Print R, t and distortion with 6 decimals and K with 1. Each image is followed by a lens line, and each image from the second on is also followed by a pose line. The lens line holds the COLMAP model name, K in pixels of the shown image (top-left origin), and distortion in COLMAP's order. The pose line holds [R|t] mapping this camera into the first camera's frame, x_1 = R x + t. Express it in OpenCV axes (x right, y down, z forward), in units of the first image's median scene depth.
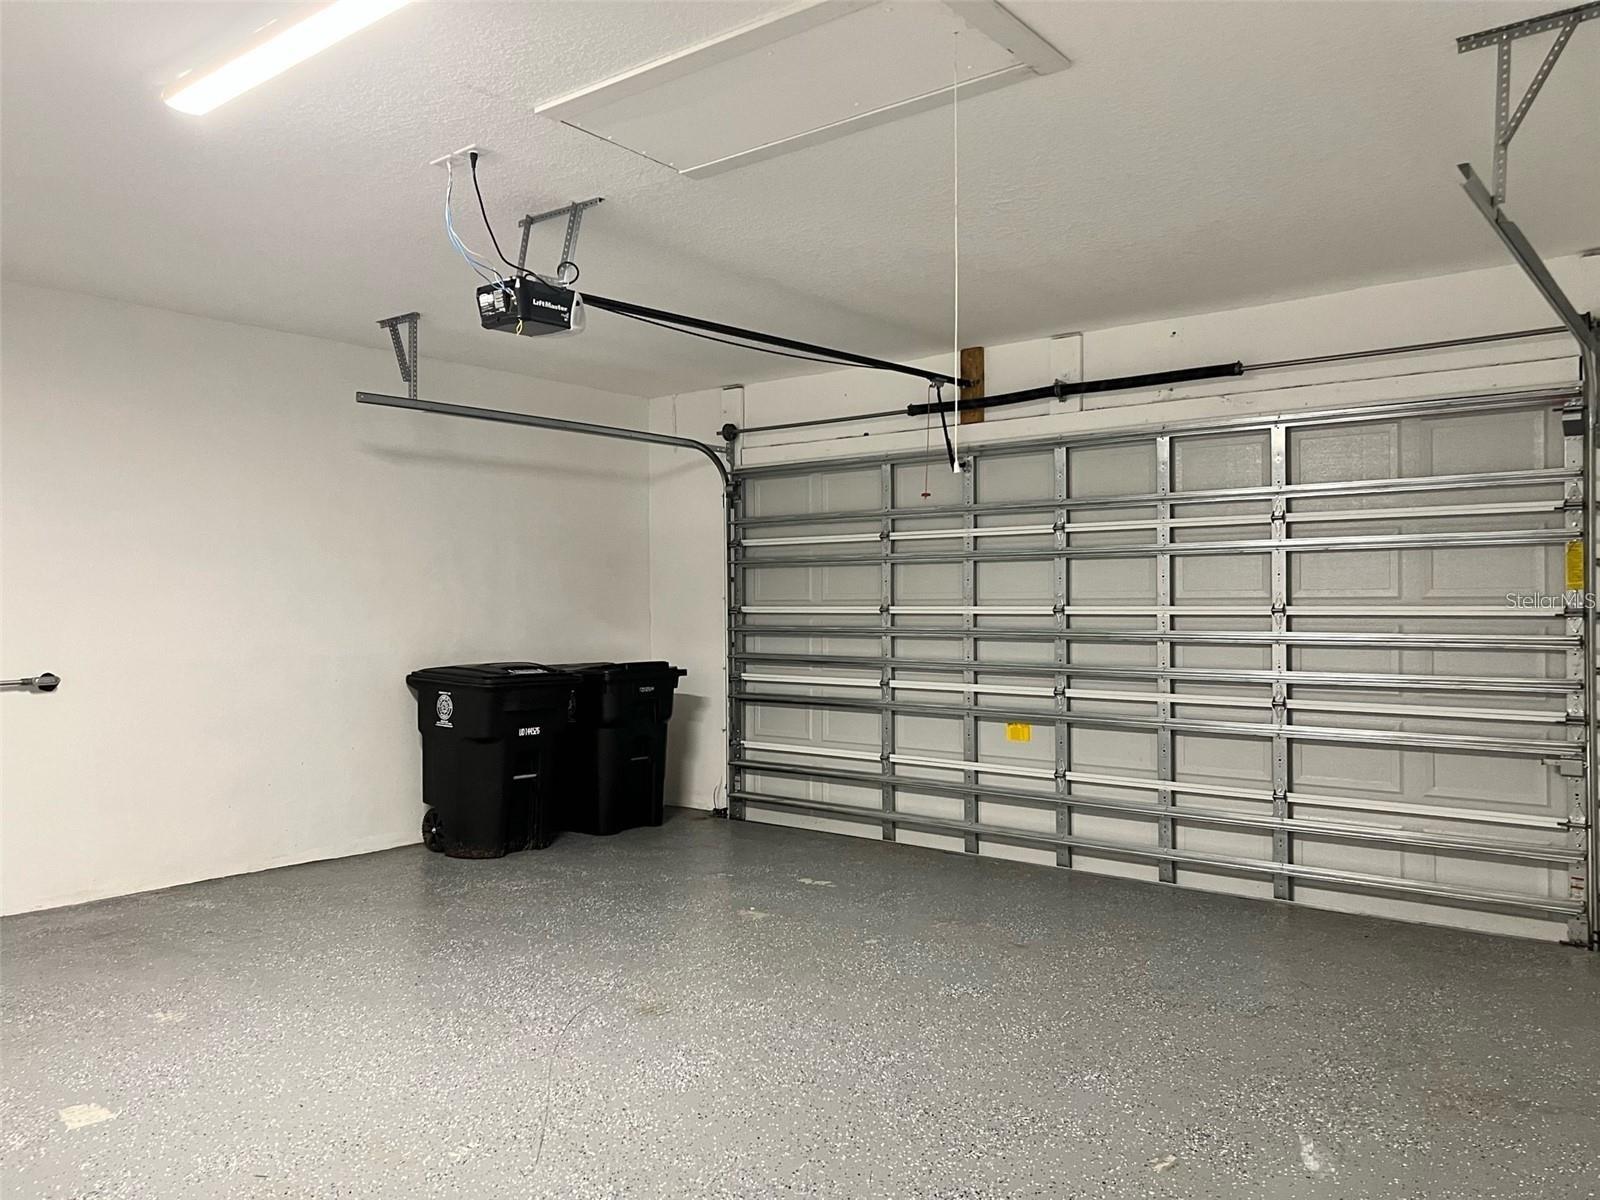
lens RADIAL K [[1209.9, 0, 800.0], [0, 1209.9, 600.0], [0, 0, 1]] dist [0.090508, -0.104821]
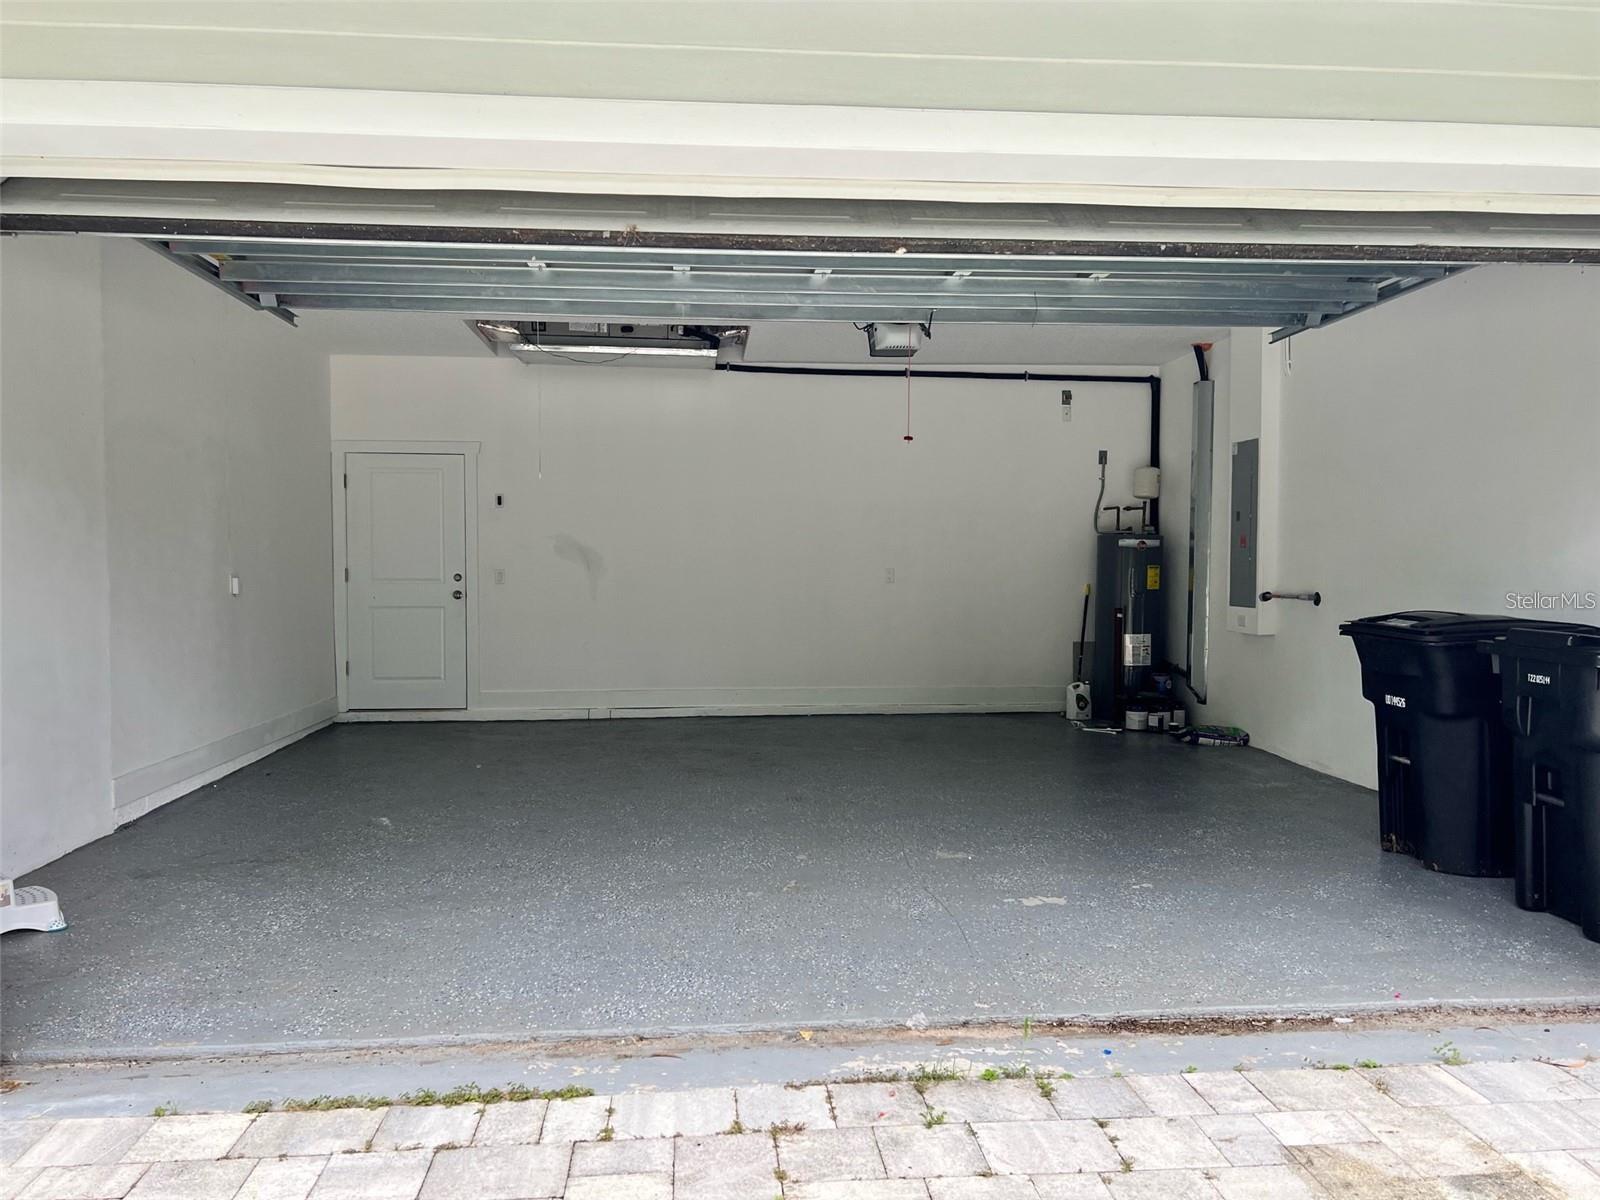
lens RADIAL K [[1209.9, 0, 800.0], [0, 1209.9, 600.0], [0, 0, 1]] dist [0.090508, -0.104821]
pose [[-0.725154, 0.029642, -0.687948, 0.573093], [0.005959, 0.999306, 0.036777, 0.014590], [0.688561, 0.022569, -0.724827, 1.298561]]
